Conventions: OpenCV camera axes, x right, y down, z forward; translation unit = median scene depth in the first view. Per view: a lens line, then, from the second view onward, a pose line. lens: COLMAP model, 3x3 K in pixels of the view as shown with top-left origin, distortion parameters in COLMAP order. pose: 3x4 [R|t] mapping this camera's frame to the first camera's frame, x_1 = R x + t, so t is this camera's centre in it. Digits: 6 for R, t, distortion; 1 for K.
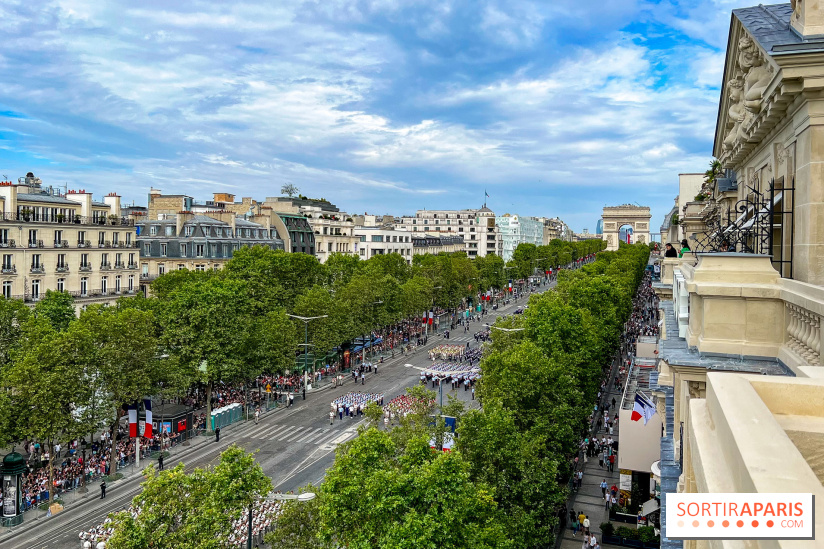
lens RADIAL K [[699.1, 0, 409.0], [0, 699.1, 243.9], [0, 0, 1]] dist [0.006239, -0.014945]
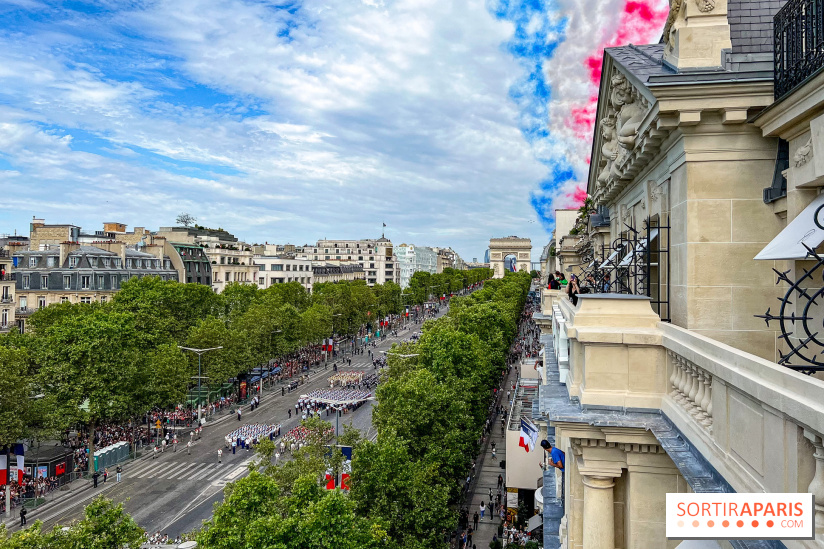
lens RADIAL K [[805.5, 0, 437.1], [0, 805.5, 244.1], [0, 0, 1]] dist [0.092173, -0.303963]
pose [[0.975948, 0.004353, 0.217958, -0.070364], [0.007555, 0.998525, -0.053770, 0.021607], [-0.217871, 0.054123, 0.974476, -0.188008]]
